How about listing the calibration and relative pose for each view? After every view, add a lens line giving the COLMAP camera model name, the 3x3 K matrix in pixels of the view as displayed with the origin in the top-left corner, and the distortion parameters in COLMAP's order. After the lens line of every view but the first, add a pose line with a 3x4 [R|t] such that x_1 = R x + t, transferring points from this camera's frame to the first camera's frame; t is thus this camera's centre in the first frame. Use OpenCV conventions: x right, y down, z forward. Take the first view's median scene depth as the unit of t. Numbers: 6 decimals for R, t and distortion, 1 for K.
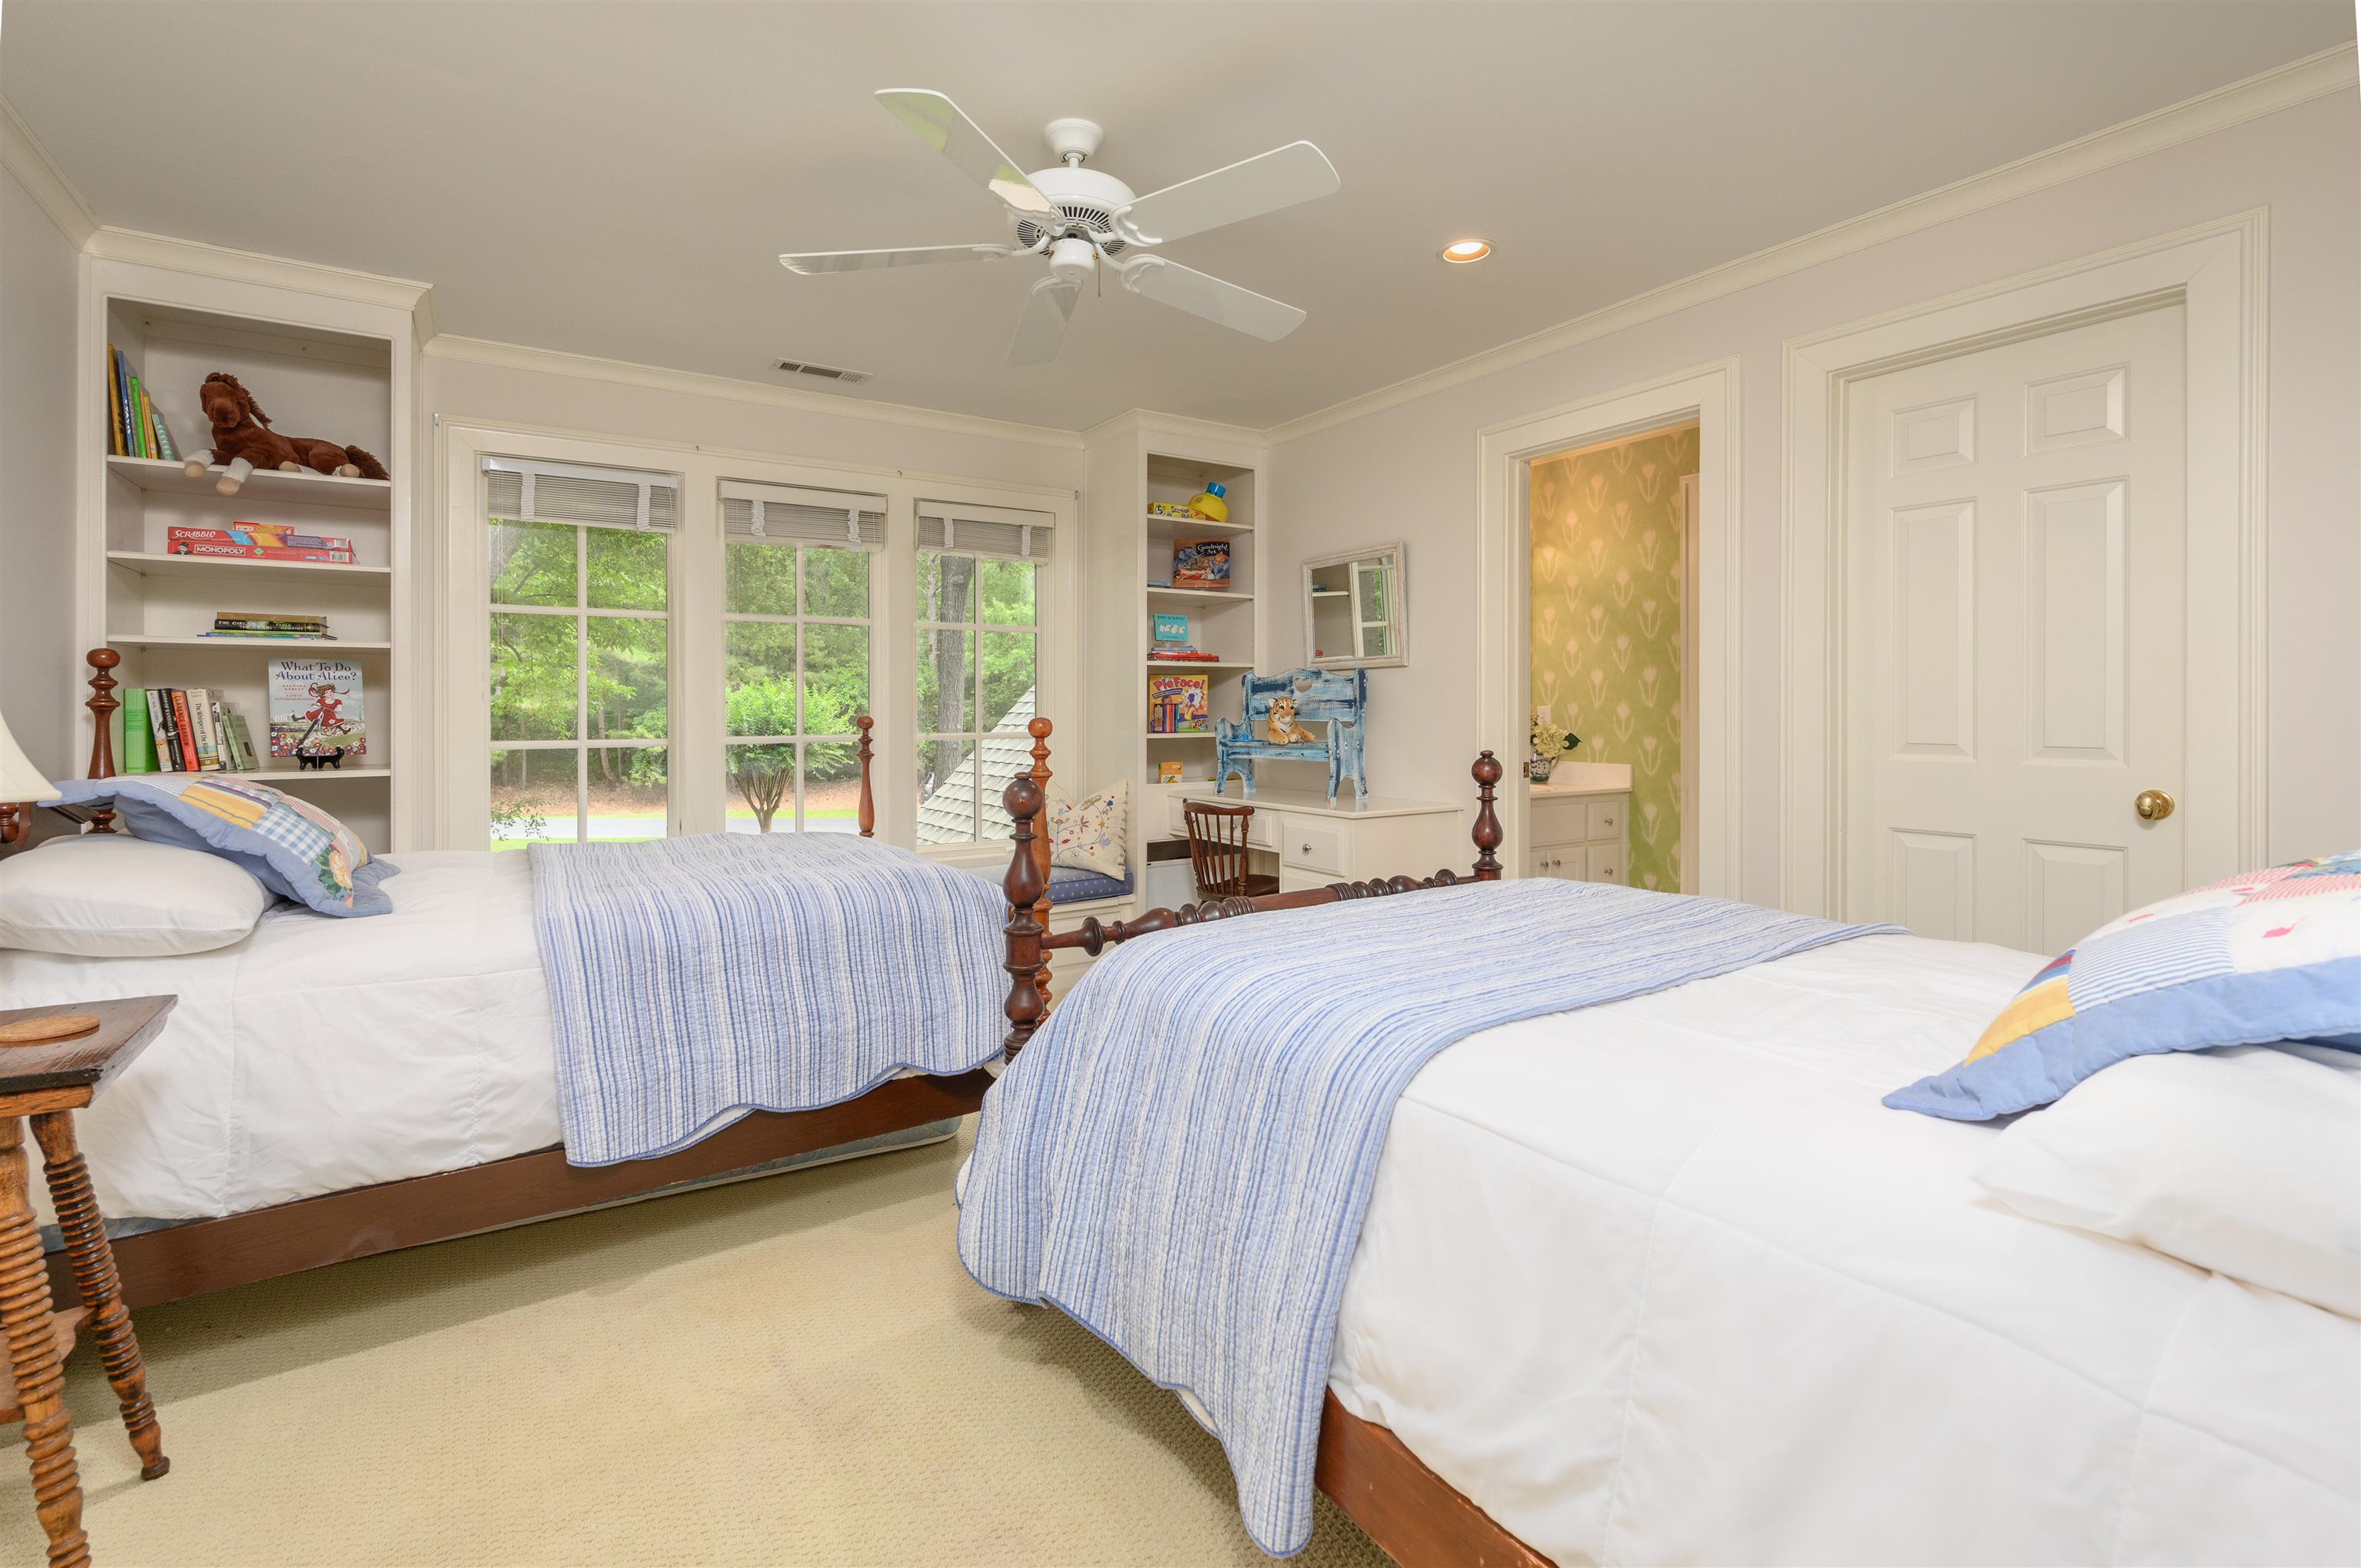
lens RADIAL K [[1074.6, 0, 1139.9], [0, 1074.6, 723.2], [0, 0, 1]] dist [-0.001427, 0.000385]
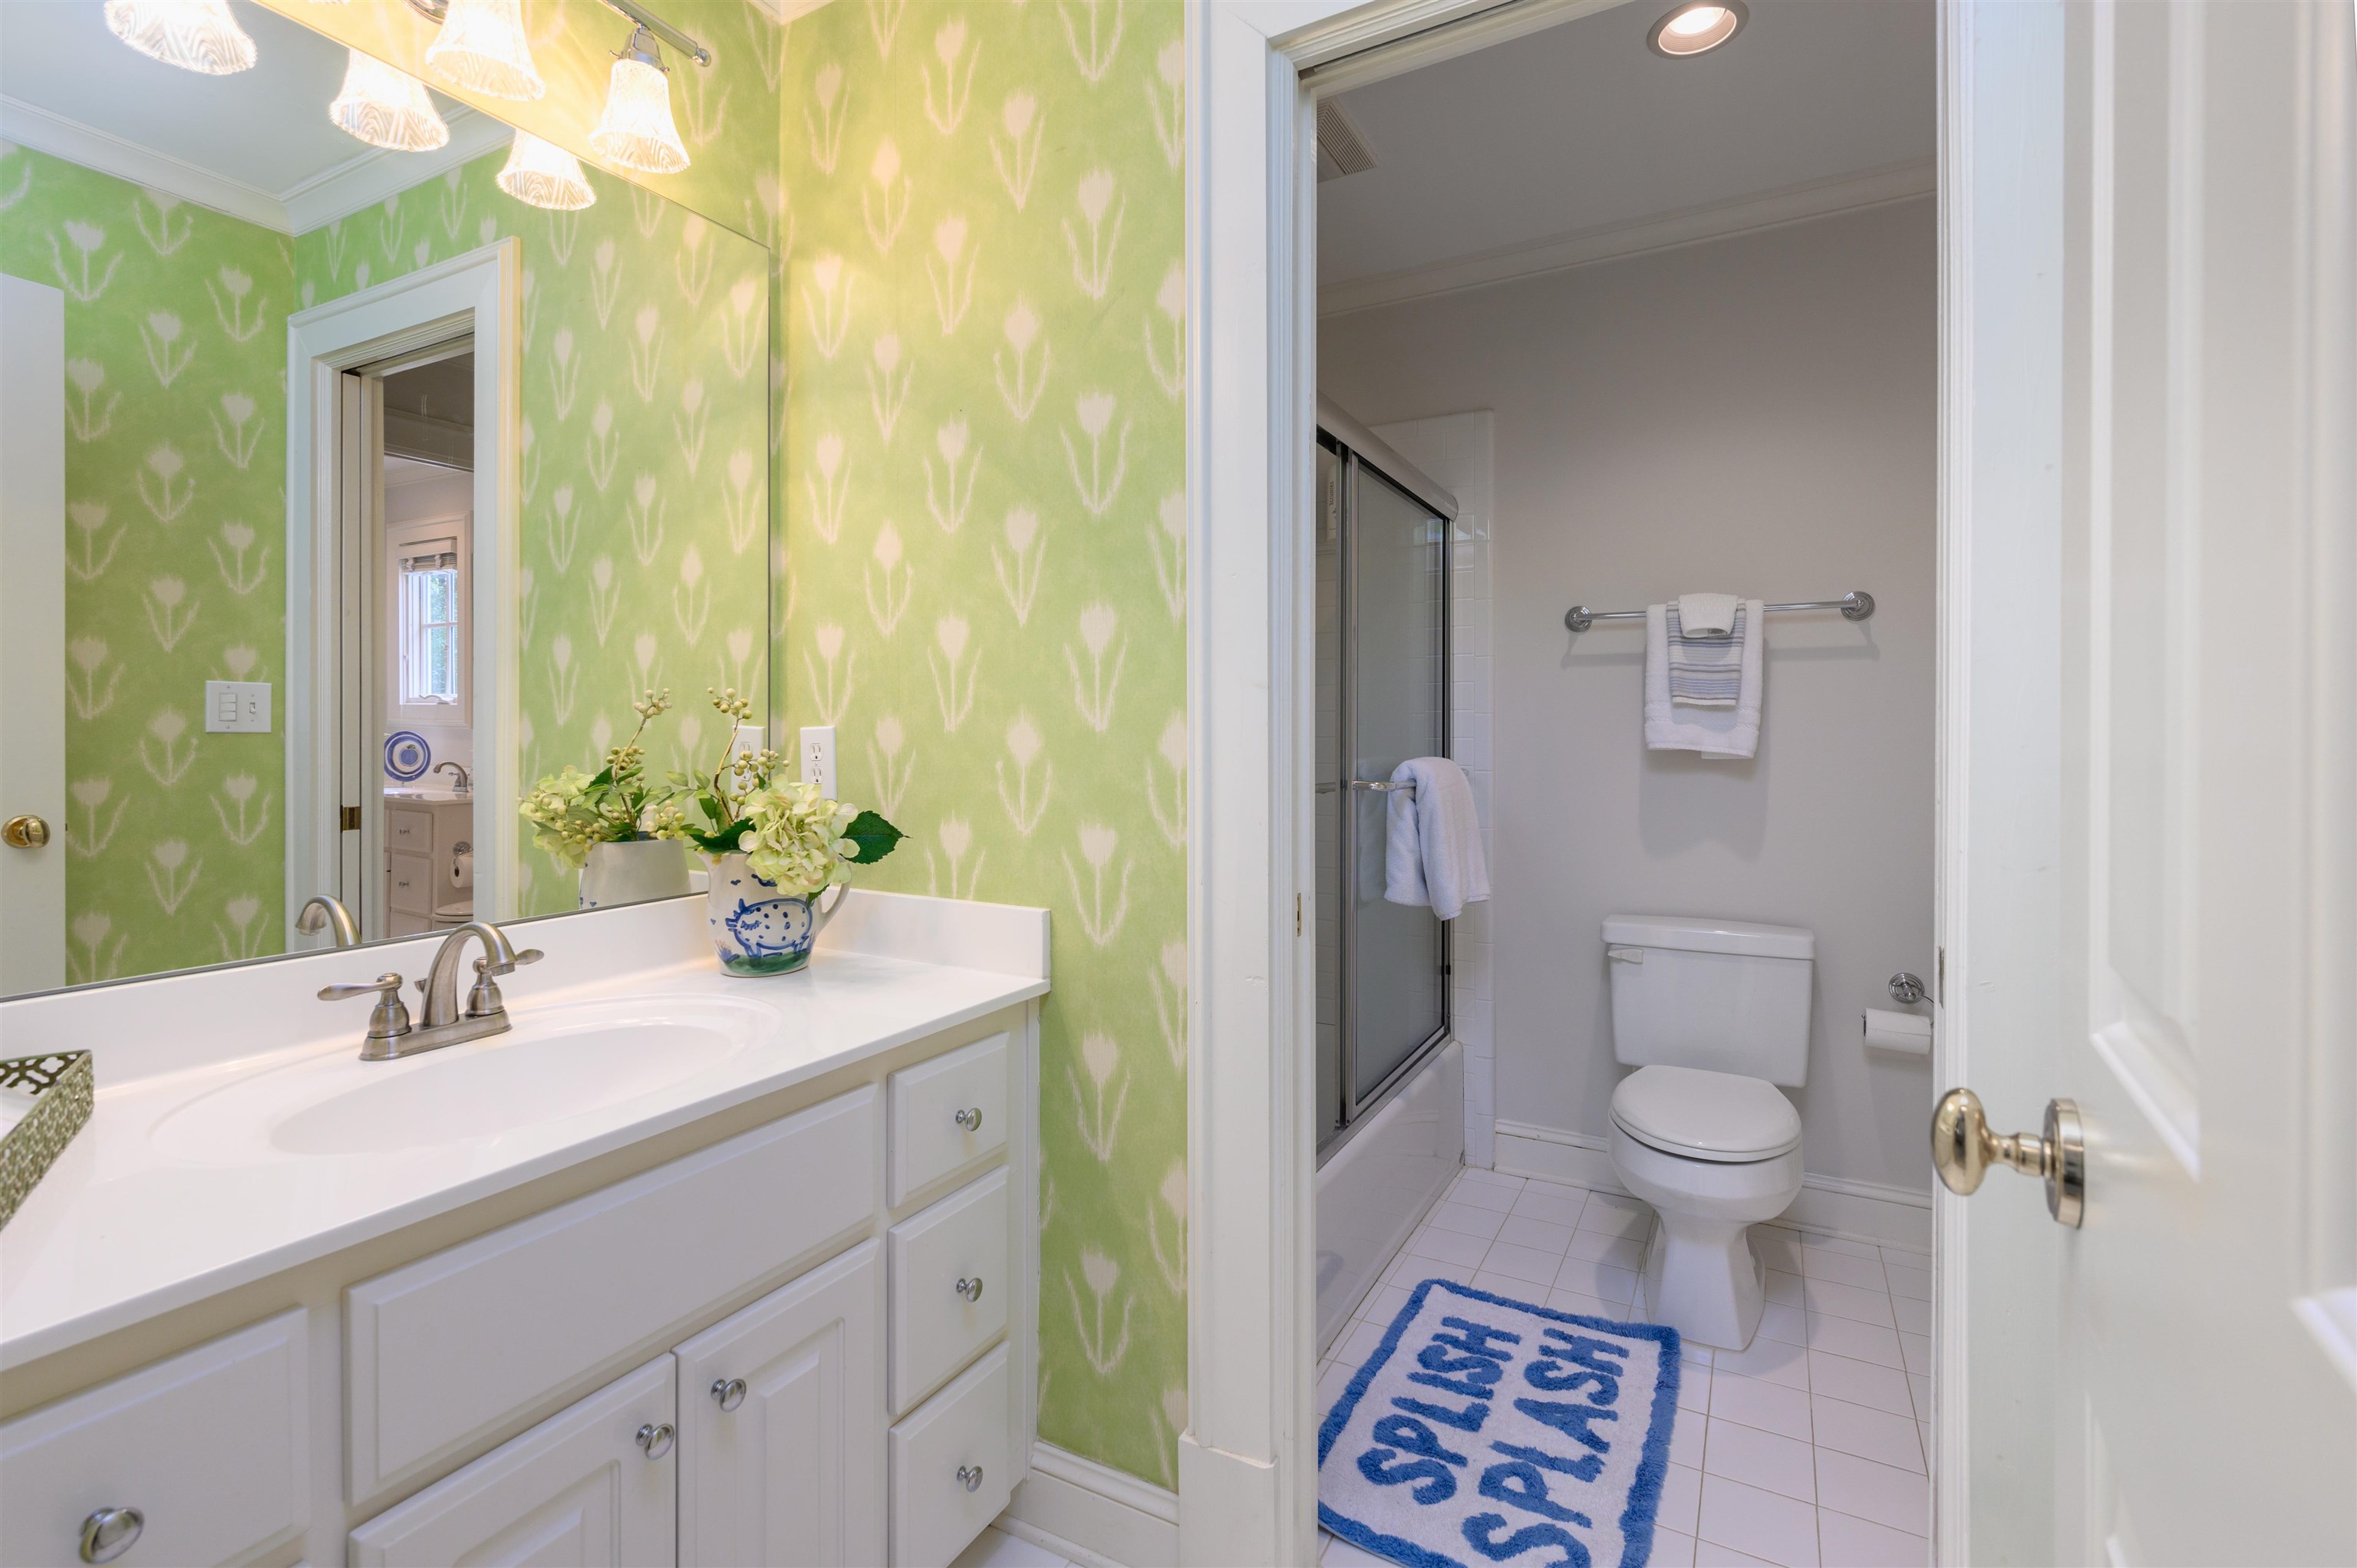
lens RADIAL K [[1072.7, 0, 1182.4], [0, 1072.7, 761.9], [0, 0, 1]] dist [-0.001427, 0.000385]
pose [[0.869360, -0.007496, 0.494122, 0.327541], [0.000686, 0.999902, 0.013962, -0.009782], [-0.494179, -0.011799, 0.869280, 0.686376]]
